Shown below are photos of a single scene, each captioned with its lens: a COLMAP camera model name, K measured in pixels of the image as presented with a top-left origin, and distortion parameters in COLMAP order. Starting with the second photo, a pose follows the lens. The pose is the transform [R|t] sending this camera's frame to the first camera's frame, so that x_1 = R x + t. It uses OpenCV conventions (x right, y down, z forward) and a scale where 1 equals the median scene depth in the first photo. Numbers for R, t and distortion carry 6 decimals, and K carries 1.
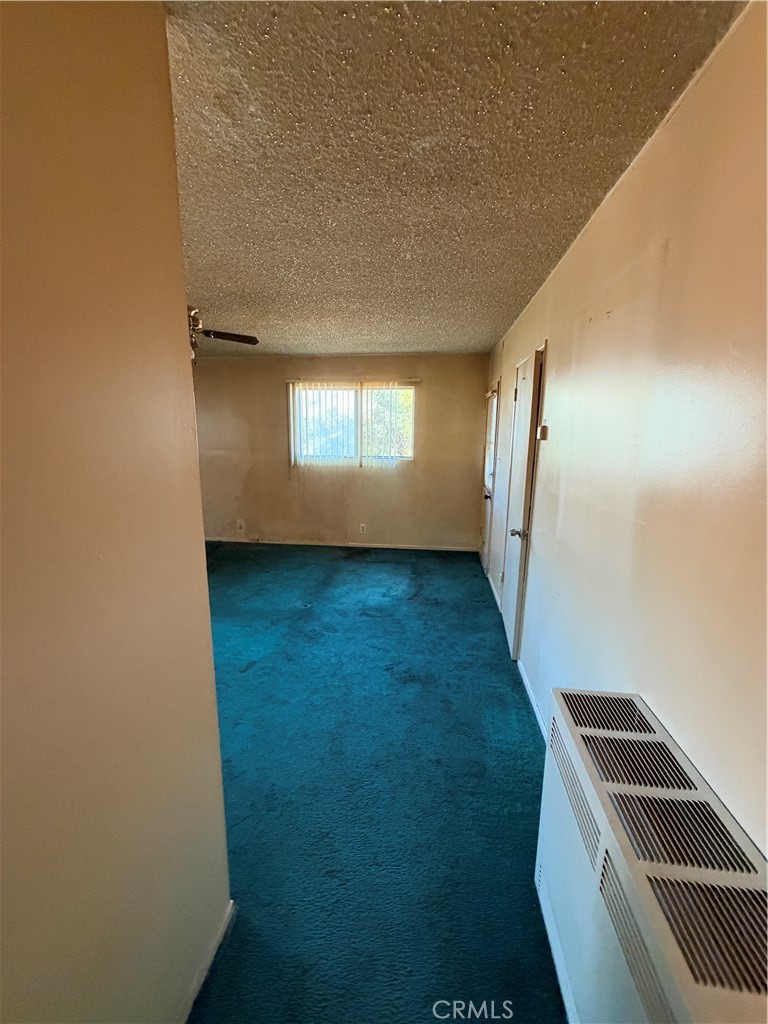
lens RADIAL K [[407.7, 0, 381.9], [0, 407.7, 509.3], [0, 0, 1]] dist [-0.001346, -0.000048]
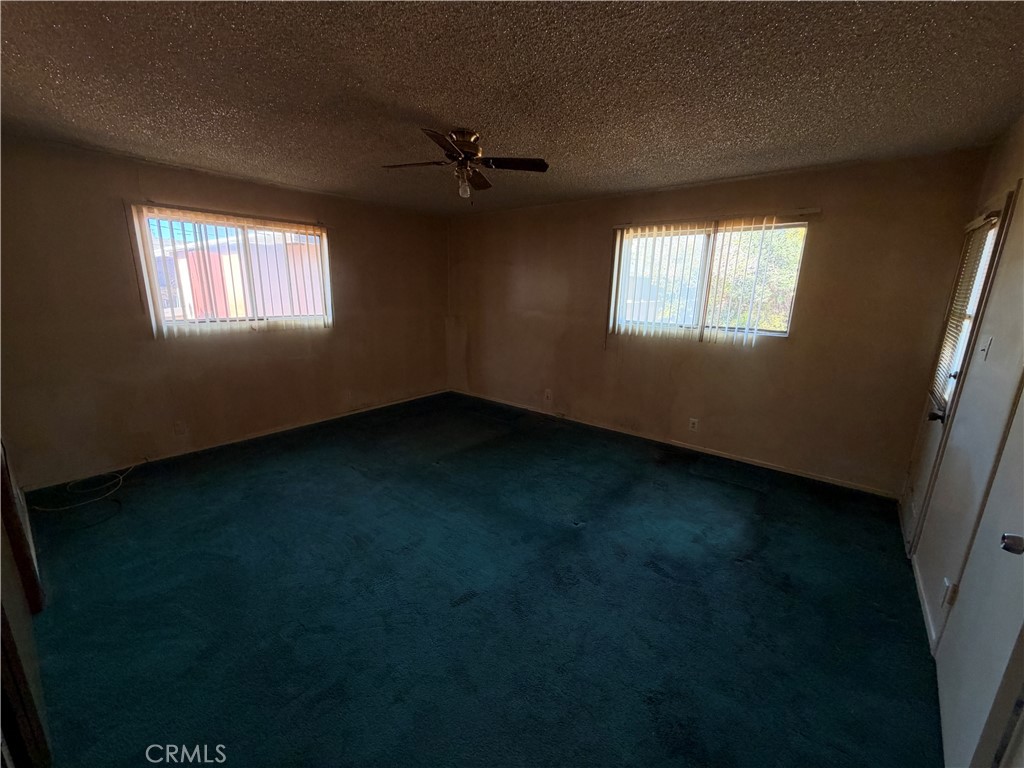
lens RADIAL K [[407.7, 0, 510.0], [0, 407.7, 384.8], [0, 0, 1]] dist [-0.001346, -0.000048]
pose [[0.846925, 0.130742, -0.515387, 0.053988], [-0.113398, 0.991411, 0.065155, -0.044210], [0.519479, 0.003262, 0.854477, 0.253241]]
